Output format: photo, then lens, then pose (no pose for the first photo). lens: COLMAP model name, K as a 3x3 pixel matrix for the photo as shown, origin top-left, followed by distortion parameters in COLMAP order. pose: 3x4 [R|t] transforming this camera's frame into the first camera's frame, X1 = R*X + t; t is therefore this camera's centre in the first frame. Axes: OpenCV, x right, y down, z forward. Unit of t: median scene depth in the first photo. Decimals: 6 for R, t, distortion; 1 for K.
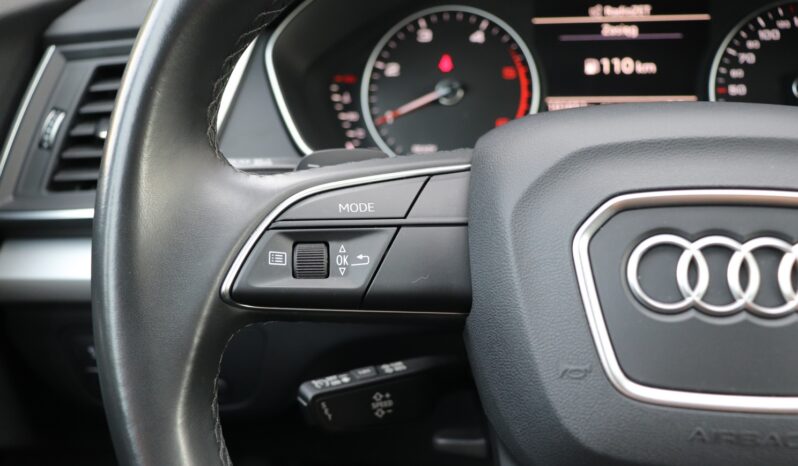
lens RADIAL K [[793.9, 0, 383.6], [0, 793.9, 254.6], [0, 0, 1]] dist [-0.062976, 0.000000]
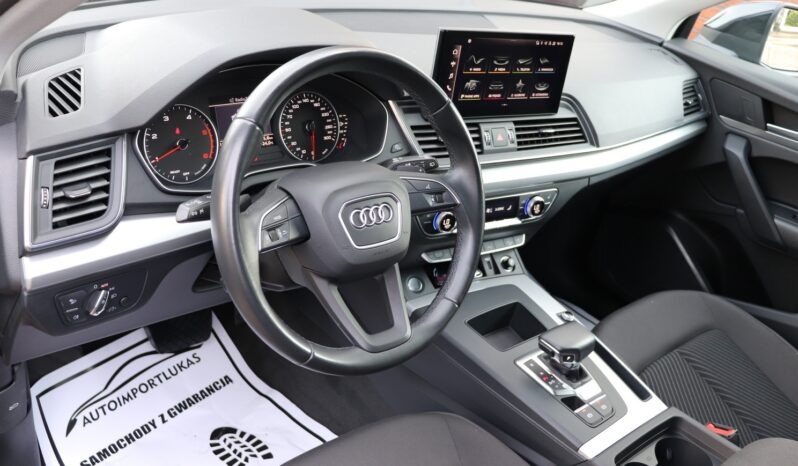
lens RADIAL K [[745.8, 0, 397.7], [0, 745.8, 225.9], [0, 0, 1]] dist [-0.081264, 0.000000]
pose [[0.631157, -0.213296, 0.745752, -1.161384], [0.113044, 0.976477, 0.183613, -0.306268], [-0.767373, -0.031586, 0.640422, -0.799994]]
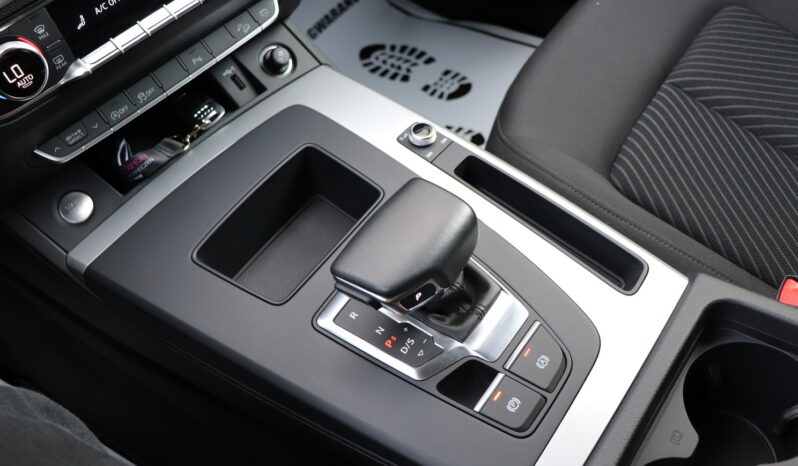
lens RADIAL K [[745.8, 0, 386.5], [0, 745.8, 223.4], [0, 0, 1]] dist [-0.081264, 0.000000]
pose [[0.458062, -0.678442, 0.574365, 0.429153], [0.455222, 0.734016, 0.503978, 0.061544], [-0.763513, 0.030610, 0.645066, -0.270371]]
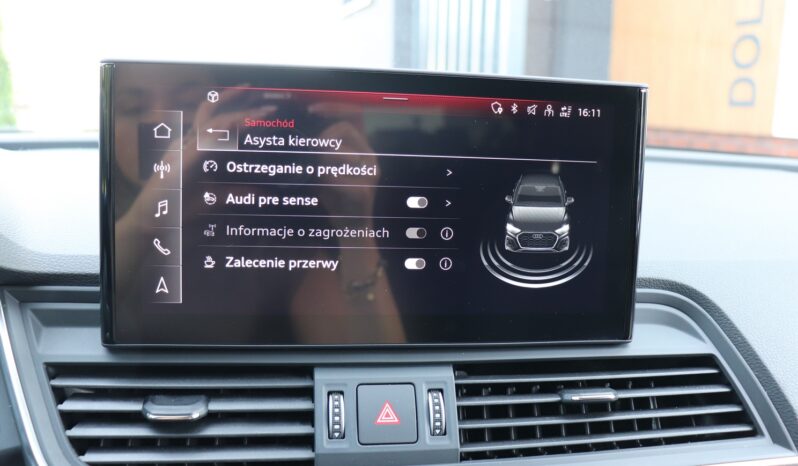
lens RADIAL K [[696.1, 0, 398.3], [0, 696.1, 230.9], [0, 0, 1]] dist [-0.106692, 0.023841]
pose [[0.895932, 0.011517, 0.444041, 0.790110], [0.100214, 0.968649, -0.227324, -0.106704], [-0.432738, 0.248167, 0.866690, -0.074642]]
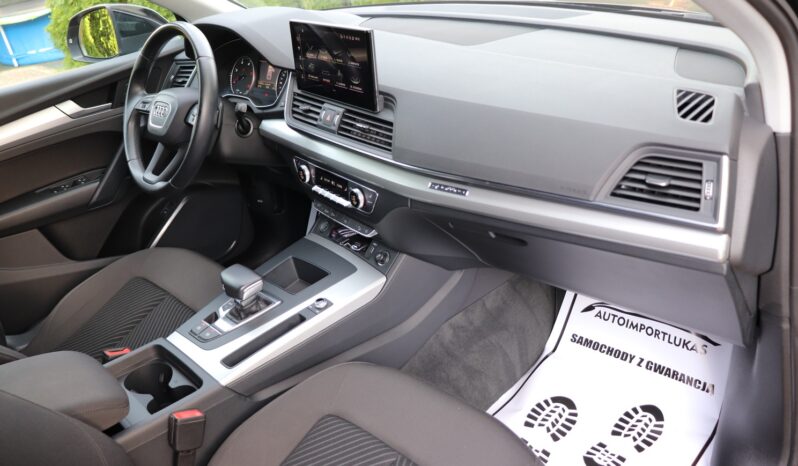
lens RADIAL K [[660.4, 0, 397.3], [0, 660.4, 231.1], [0, 0, 1]] dist [-0.176760, 0.136930]
pose [[0.805725, 0.227265, -0.546953, 2.908787], [-0.157889, 0.972454, 0.171476, -0.138811], [0.570858, -0.051805, 0.819413, -1.422798]]
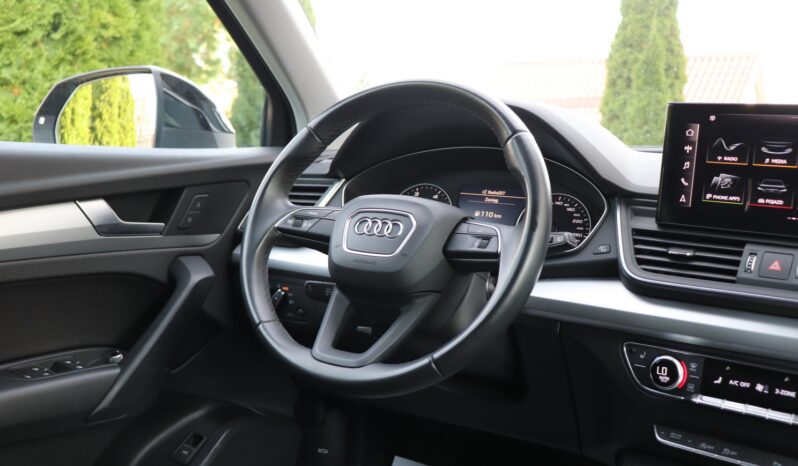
lens RADIAL K [[828.6, 0, 399.2], [0, 828.6, 230.2], [0, 0, 1]] dist [-0.050049, 0.000000]
pose [[0.924920, 0.133132, -0.356089, 0.977256], [-0.233304, 0.938325, -0.255178, 0.515334], [0.300155, 0.319096, 0.898935, -1.334034]]
